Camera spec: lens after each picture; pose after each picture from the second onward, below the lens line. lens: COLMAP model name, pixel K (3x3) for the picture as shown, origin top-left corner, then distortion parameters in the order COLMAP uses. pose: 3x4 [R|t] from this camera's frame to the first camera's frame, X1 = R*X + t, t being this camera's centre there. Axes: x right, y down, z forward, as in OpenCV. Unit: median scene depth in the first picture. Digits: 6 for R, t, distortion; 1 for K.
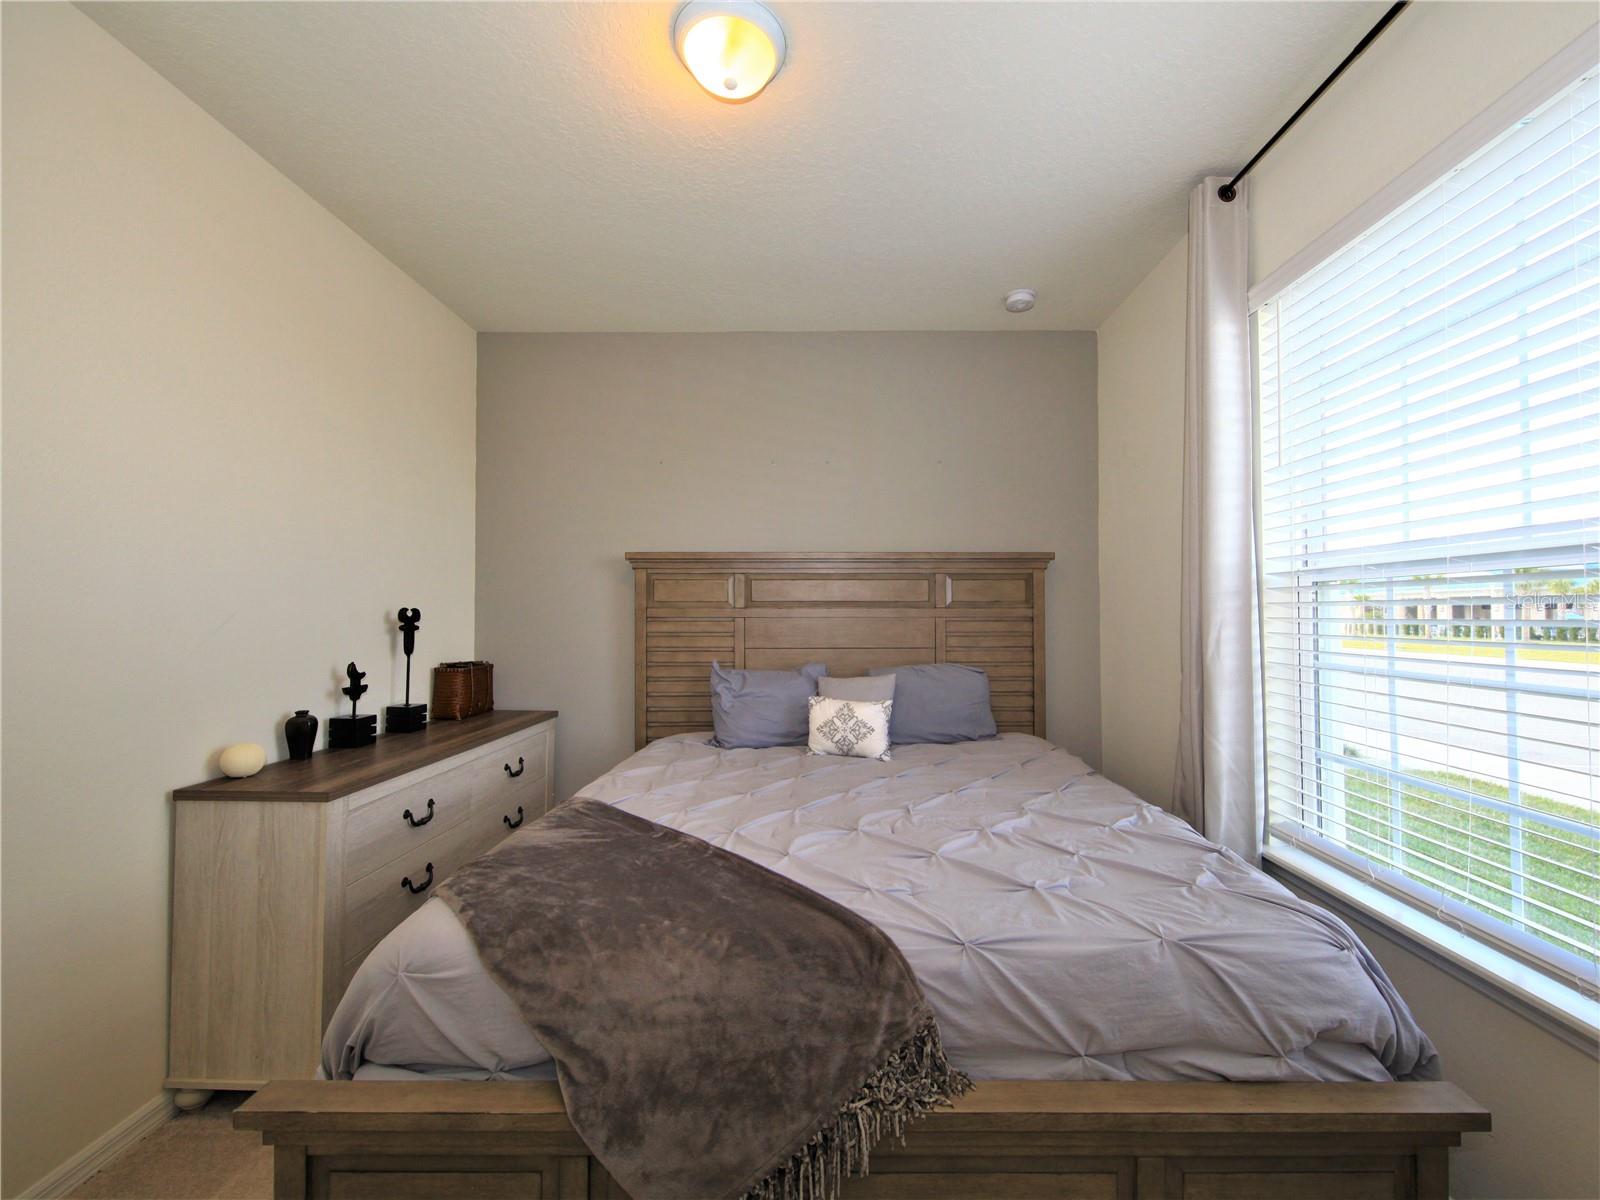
lens RADIAL K [[652.4, 0, 800.0], [0, 652.4, 600.0], [0, 0, 1]] dist [0.003041, -0.000139]
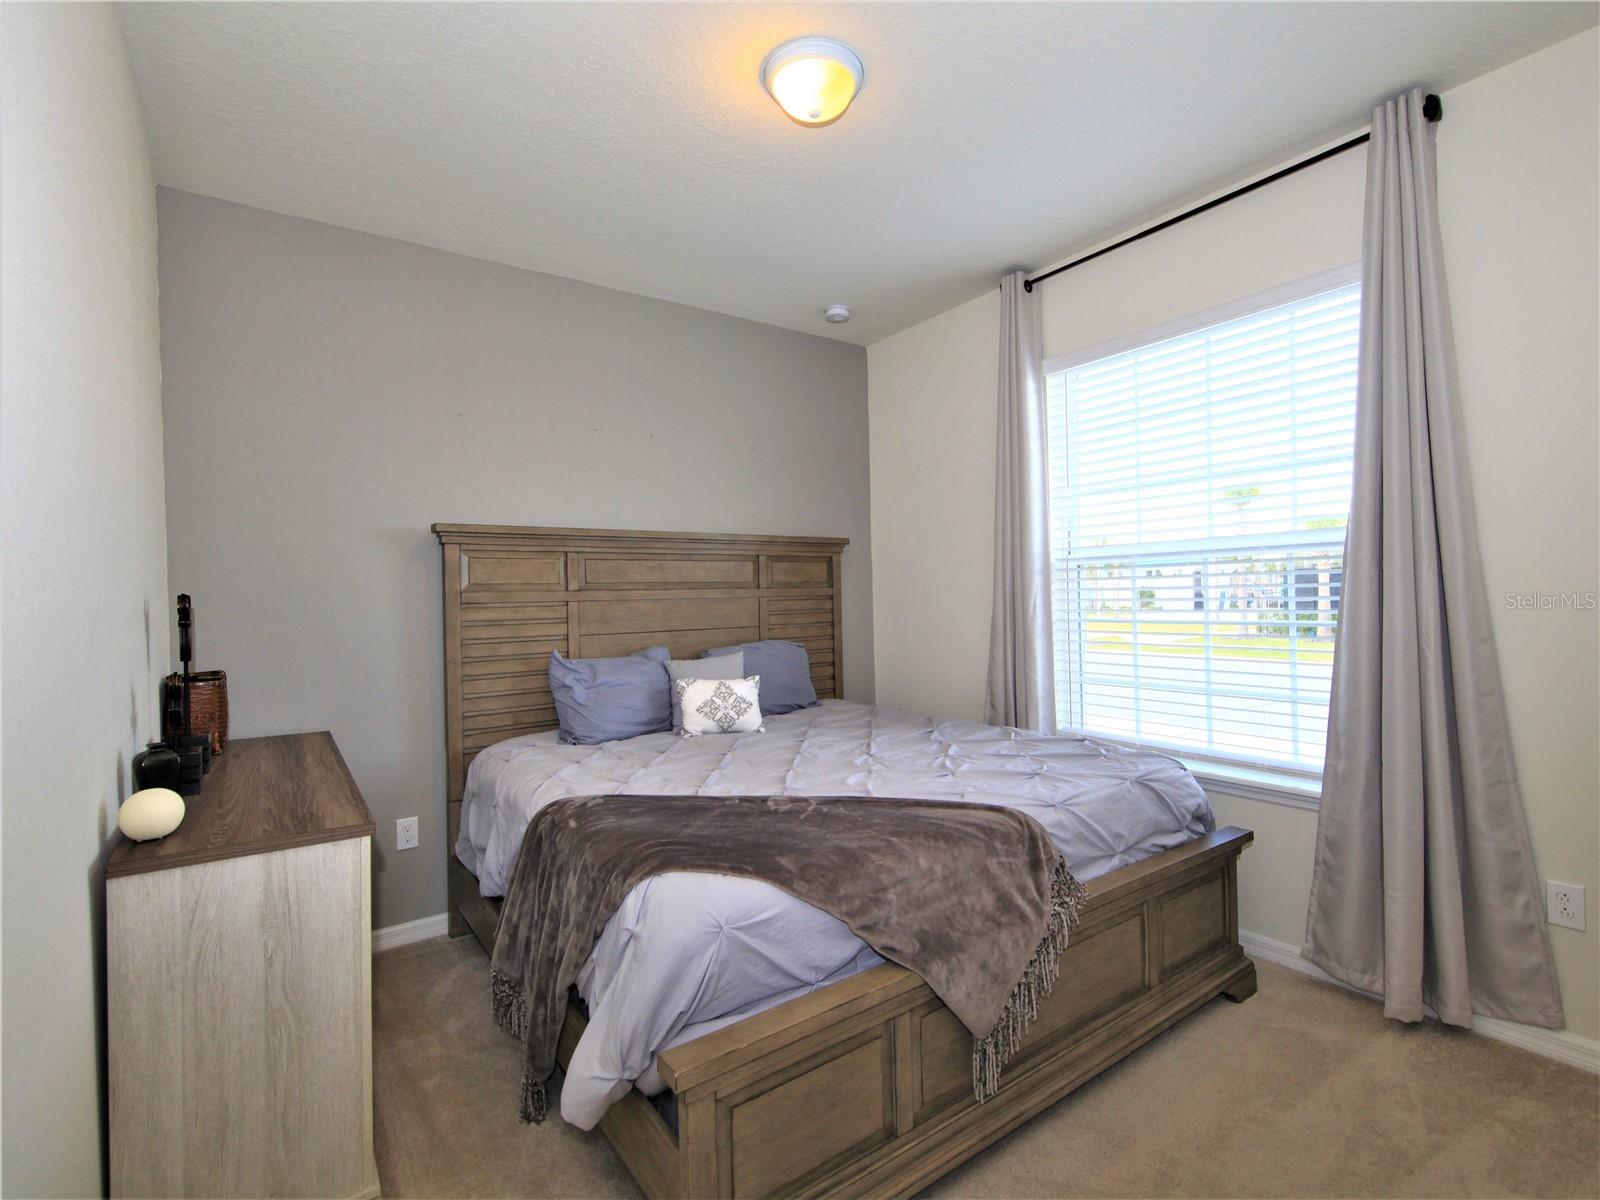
lens RADIAL K [[752.8, 0, 800.0], [0, 752.8, 600.0], [0, 0, 1]] dist [0.010390, -0.000400]
pose [[0.813701, -0.019874, 0.580943, -0.481819], [0.008478, 0.999715, 0.022325, 0.004901], [-0.581221, -0.013241, 0.813638, -0.024558]]
